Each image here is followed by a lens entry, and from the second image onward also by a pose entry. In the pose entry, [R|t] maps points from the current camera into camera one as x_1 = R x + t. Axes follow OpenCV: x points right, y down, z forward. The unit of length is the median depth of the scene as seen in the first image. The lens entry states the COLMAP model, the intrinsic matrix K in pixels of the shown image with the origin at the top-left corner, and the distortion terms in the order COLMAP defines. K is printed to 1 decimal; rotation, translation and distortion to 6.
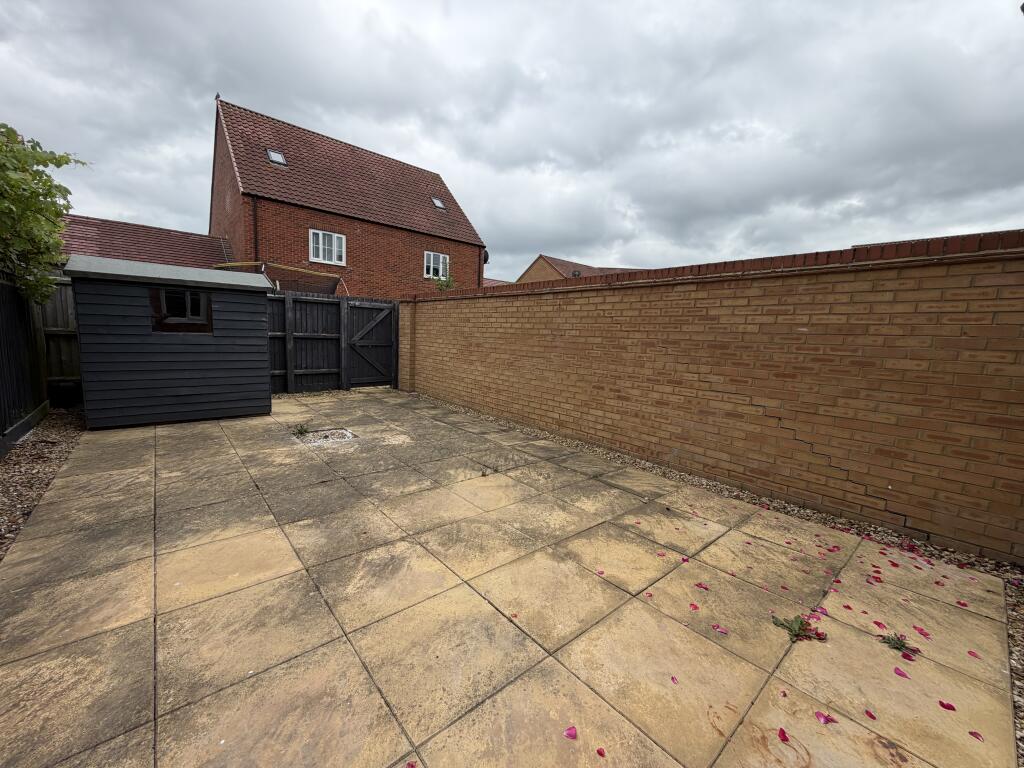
lens RADIAL K [[408.1, 0, 508.5], [0, 408.1, 383.1], [0, 0, 1]] dist [0.000805, 0.000200]
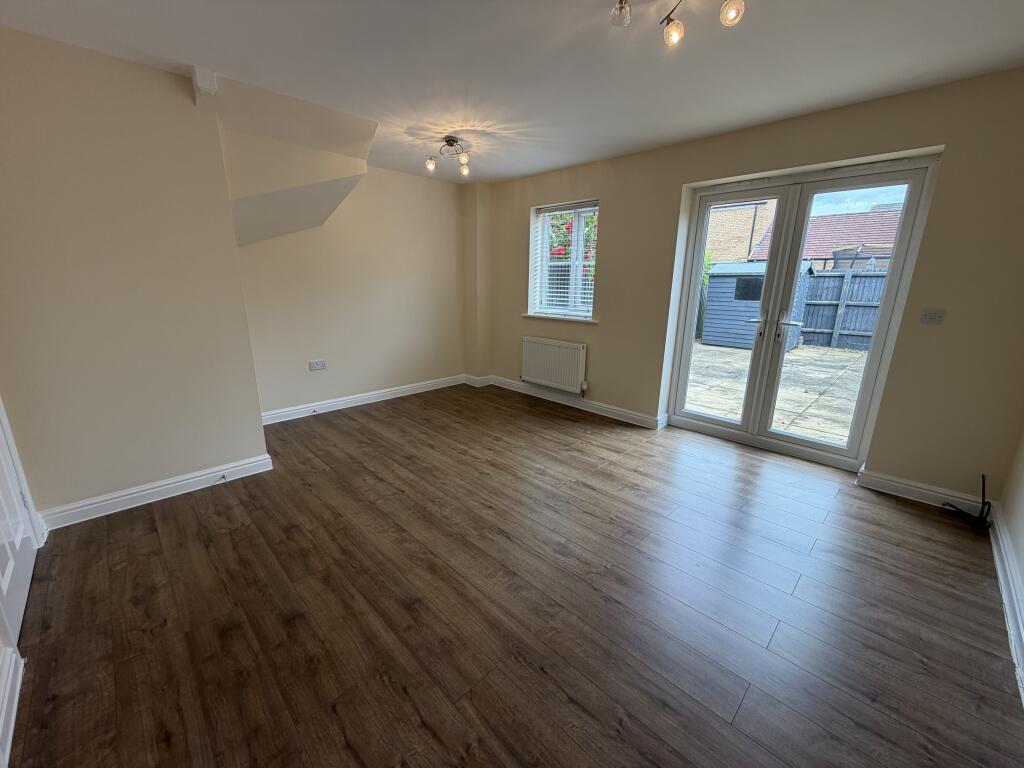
lens RADIAL K [[408.1, 0, 508.5], [0, 408.1, 383.1], [0, 0, 1]] dist [0.000805, 0.000200]
pose [[0.068752, 0.203086, -0.976744, 1.559765], [-0.128682, 0.972687, 0.193185, 0.036117], [0.989300, 0.112408, 0.093008, -0.330336]]
